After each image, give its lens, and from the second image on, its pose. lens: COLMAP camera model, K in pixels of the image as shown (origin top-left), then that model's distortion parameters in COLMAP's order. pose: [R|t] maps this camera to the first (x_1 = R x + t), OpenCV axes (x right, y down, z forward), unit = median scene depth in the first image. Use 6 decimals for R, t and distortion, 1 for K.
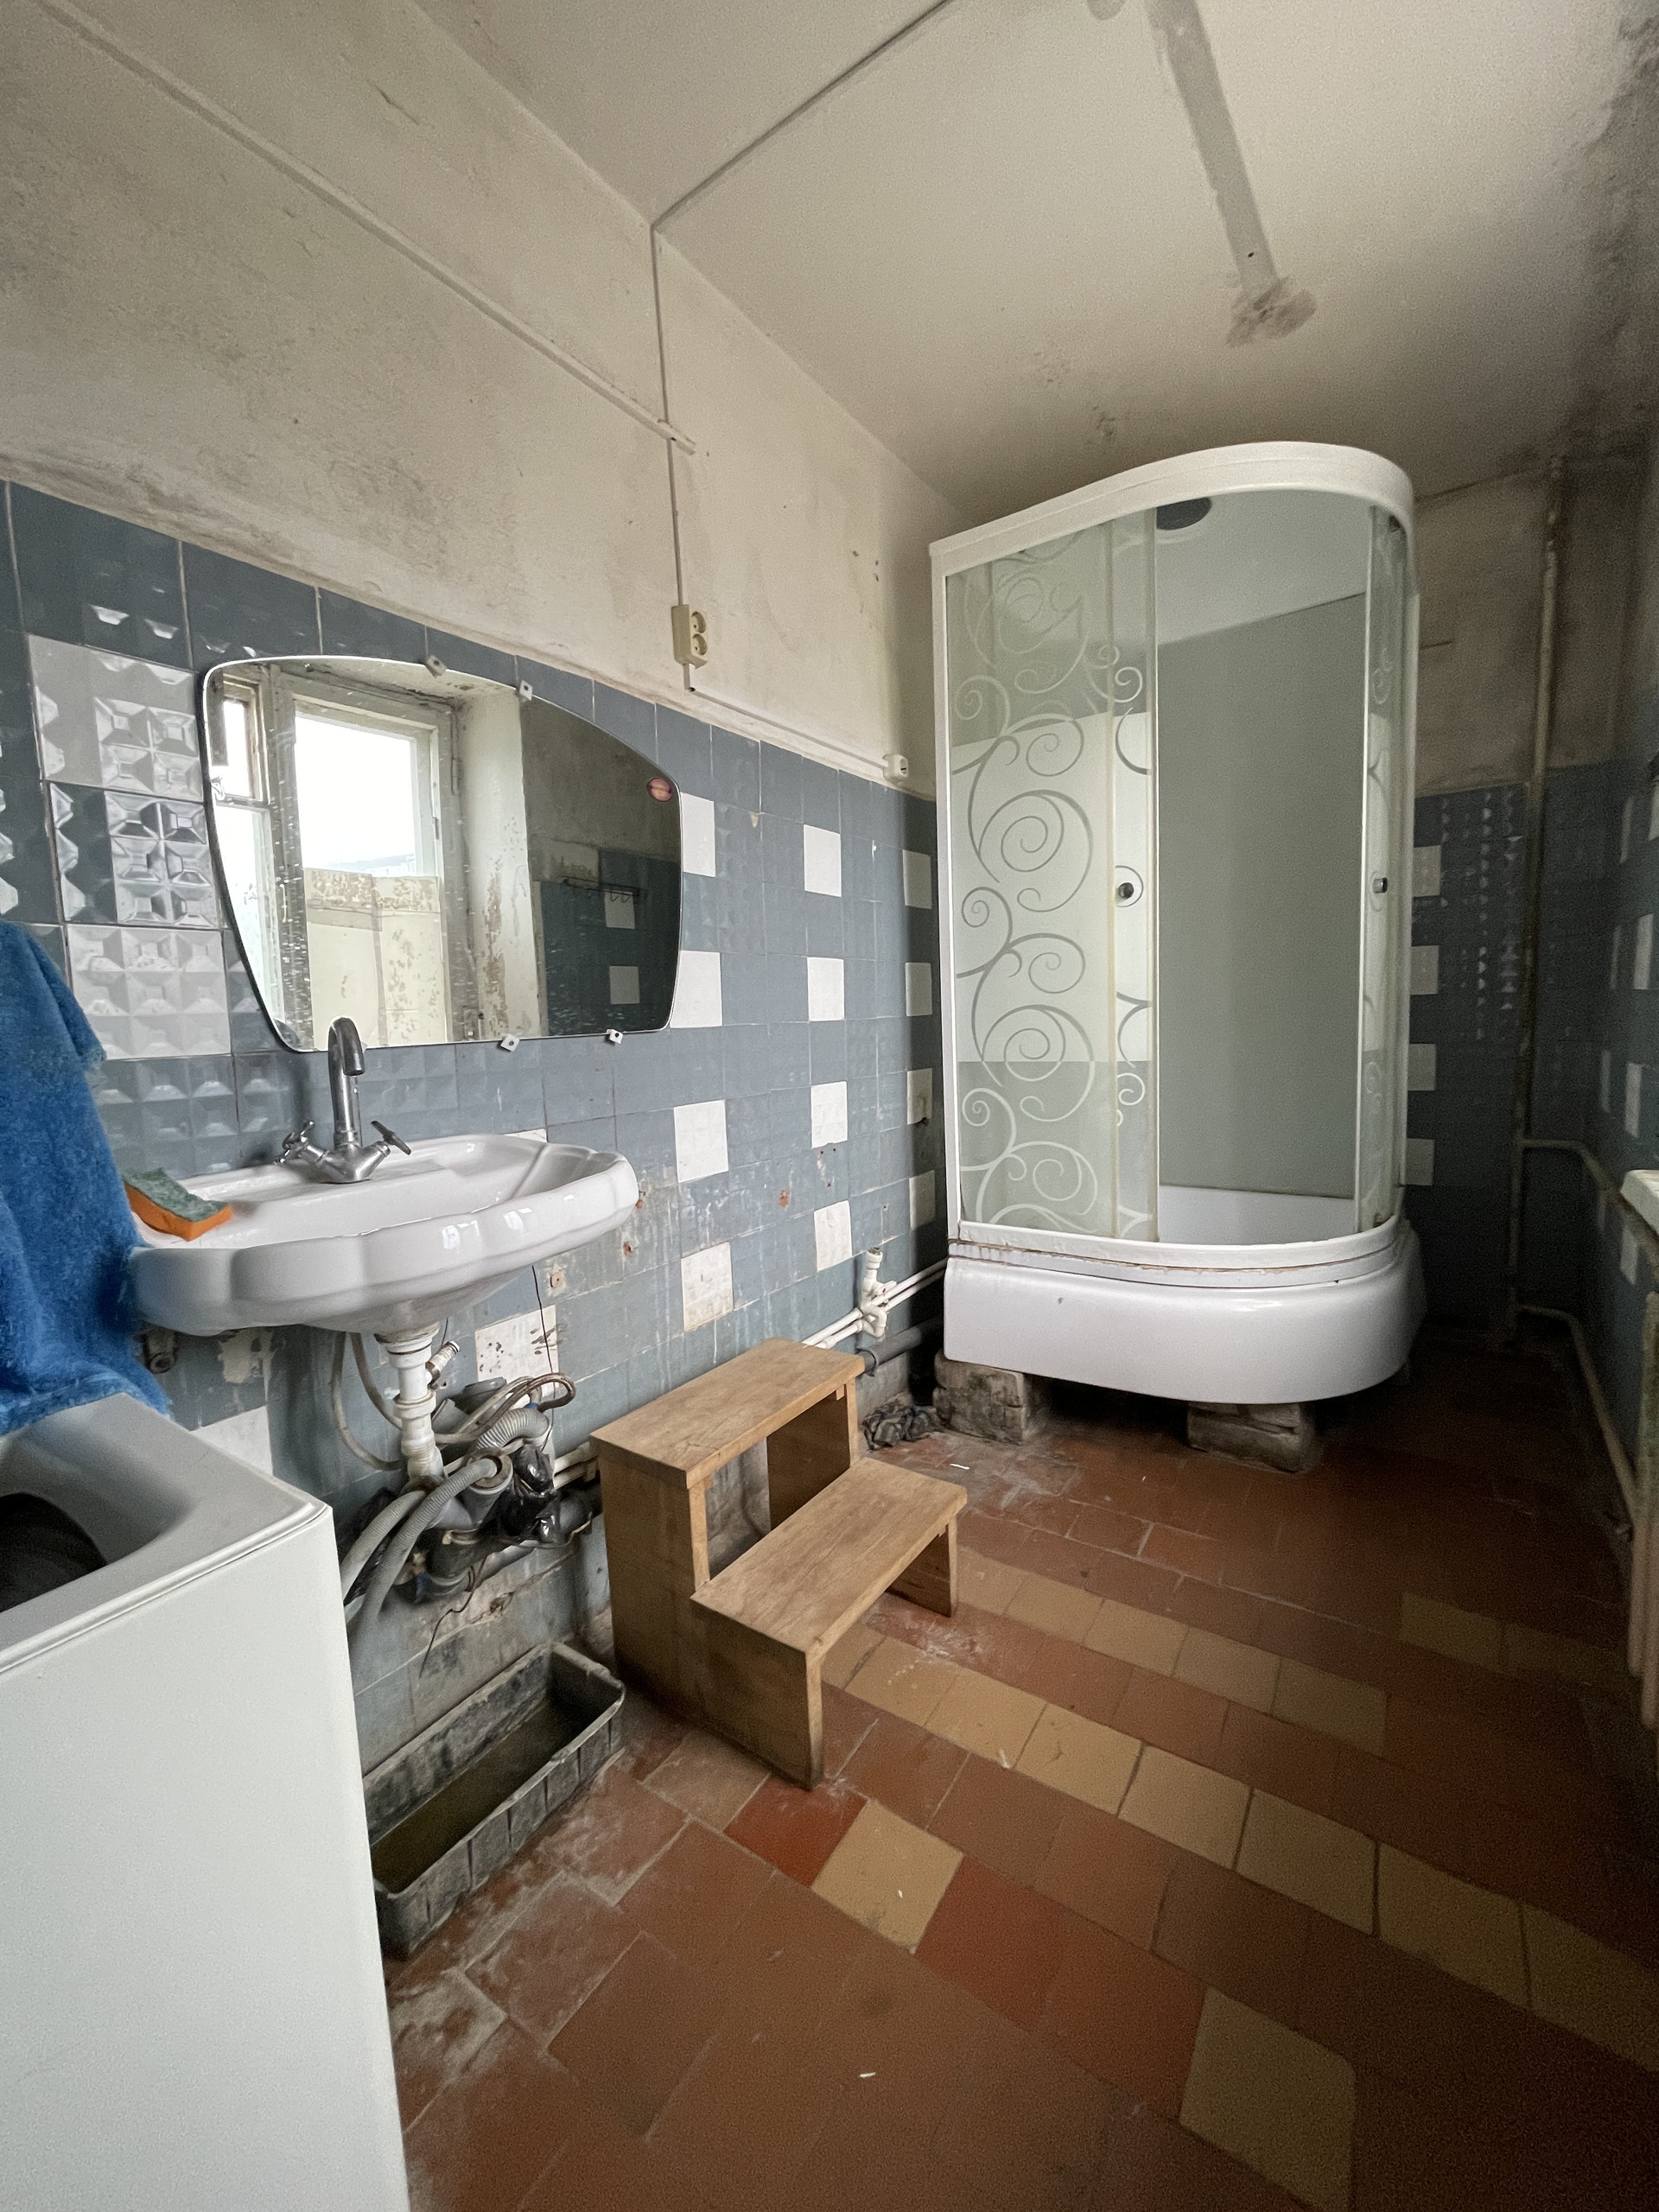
lens RADIAL K [[889.0, 0, 827.9], [0, 889.0, 1097.8], [0, 0, 1]] dist [-0.002382, 0.000130]
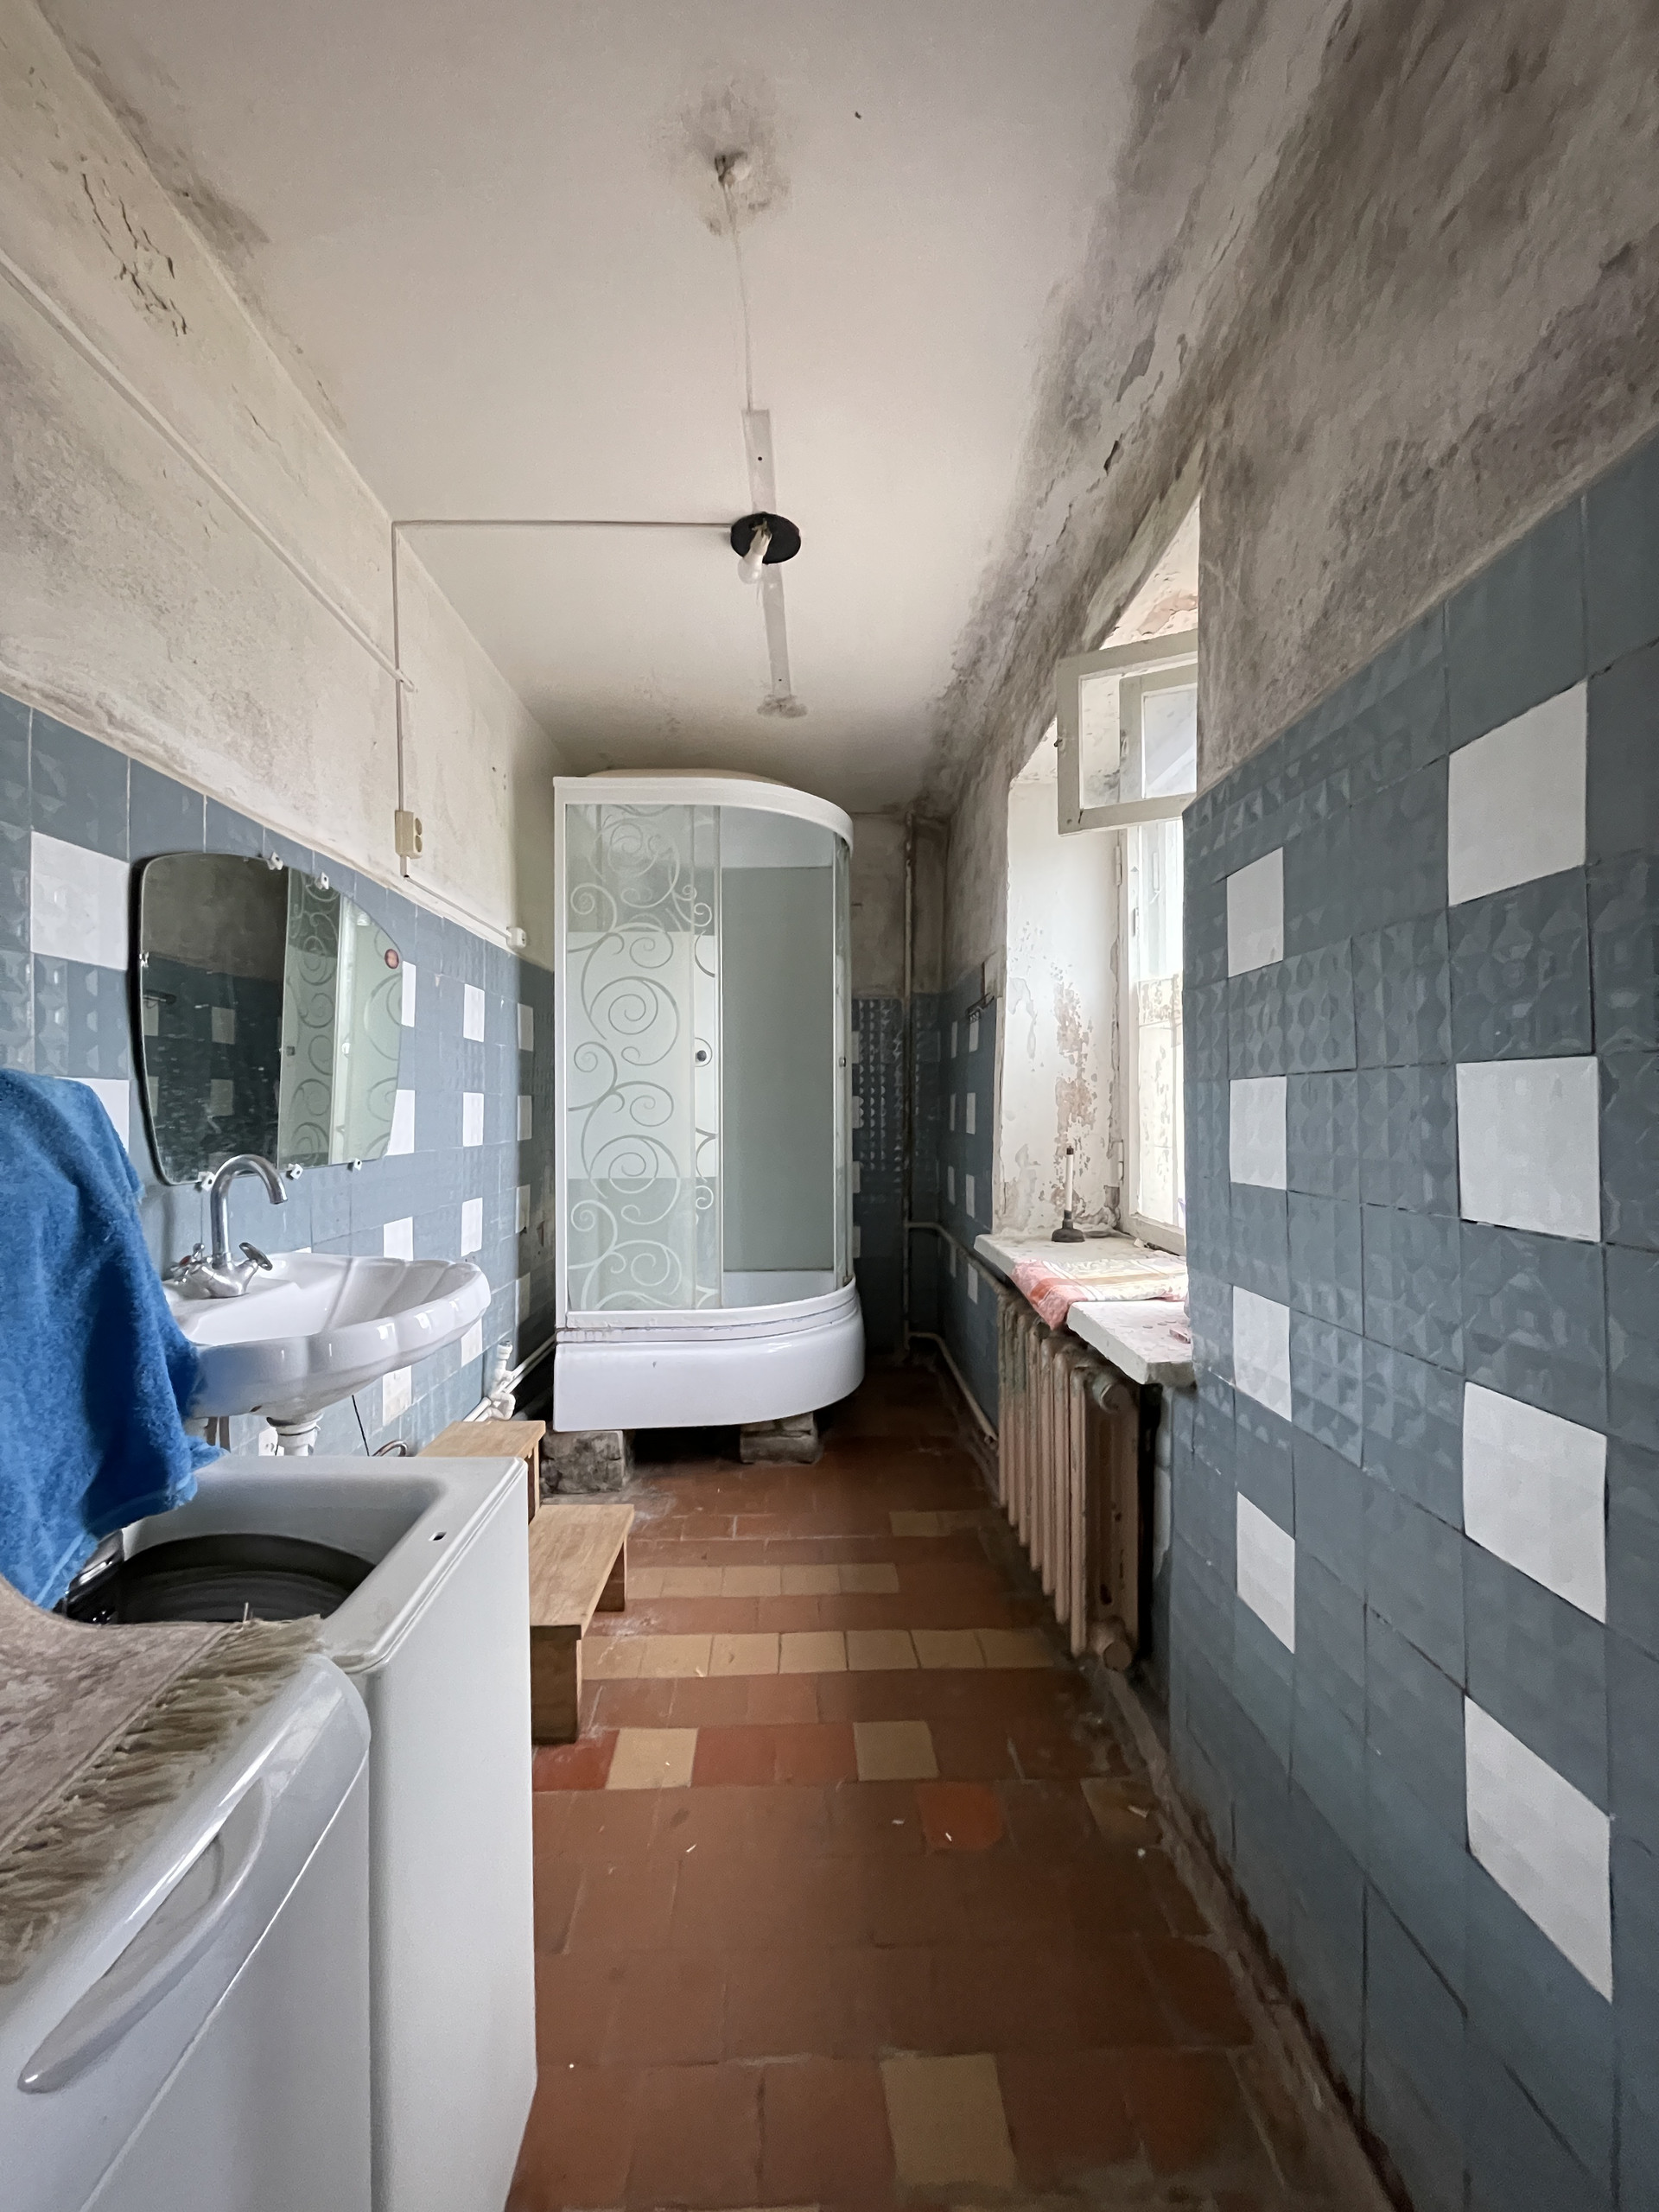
lens RADIAL K [[889.0, 0, 827.9], [0, 889.0, 1097.8], [0, 0, 1]] dist [-0.002382, 0.000130]
pose [[0.804058, 0.039661, 0.593226, -0.323003], [0.032463, 0.993356, -0.110413, -0.005155], [-0.593664, 0.108036, 0.797428, -0.223484]]
